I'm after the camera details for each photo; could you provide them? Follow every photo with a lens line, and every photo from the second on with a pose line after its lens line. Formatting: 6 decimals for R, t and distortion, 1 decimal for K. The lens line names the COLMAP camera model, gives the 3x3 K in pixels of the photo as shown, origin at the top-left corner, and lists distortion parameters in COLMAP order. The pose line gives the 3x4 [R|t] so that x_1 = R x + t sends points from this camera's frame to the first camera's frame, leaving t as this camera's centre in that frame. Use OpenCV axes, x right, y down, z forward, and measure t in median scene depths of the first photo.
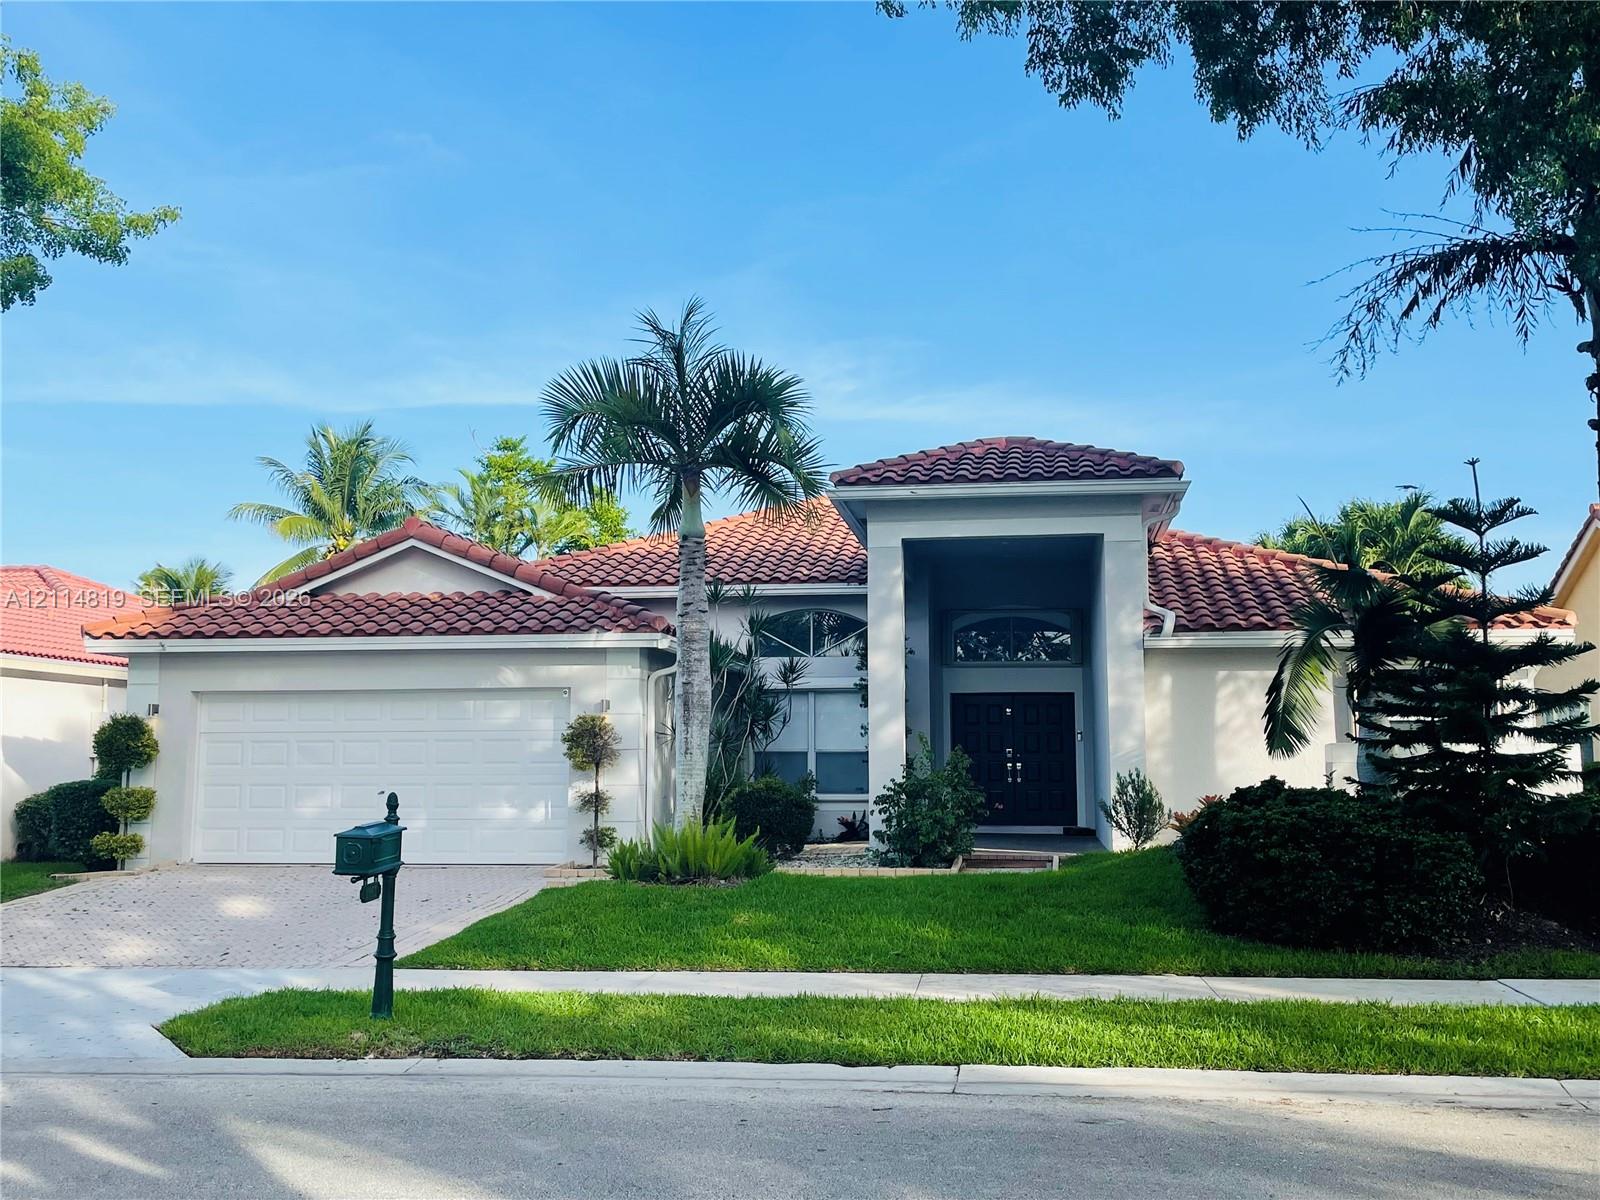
lens RADIAL K [[1527.0, 0, 800.0], [0, 1527.0, 600.0], [0, 0, 1]] dist [0.051473, -0.015082]
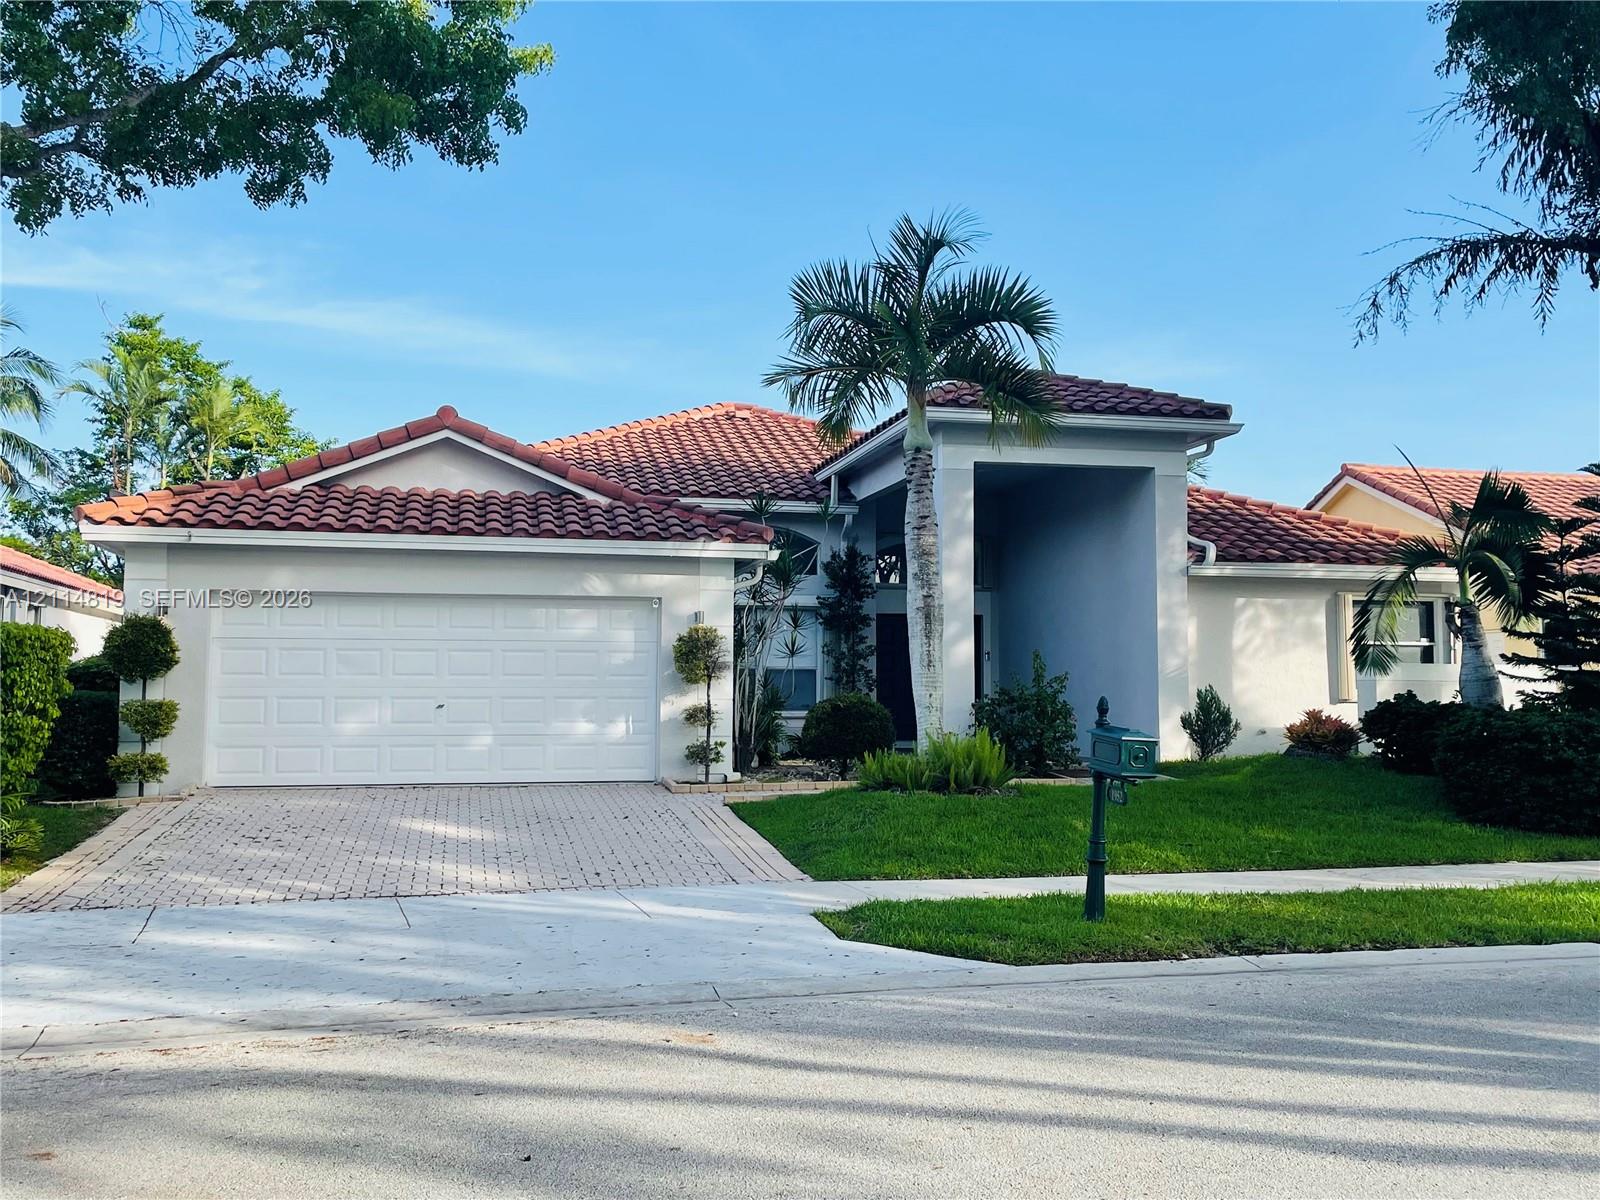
lens RADIAL K [[1527.0, 0, 800.0], [0, 1527.0, 600.0], [0, 0, 1]] dist [0.051473, -0.015082]
pose [[0.934145, 0.026316, 0.355922, -0.413724], [-0.043455, 0.998245, 0.040241, 0.016700], [-0.354238, -0.053057, 0.933649, 0.079304]]
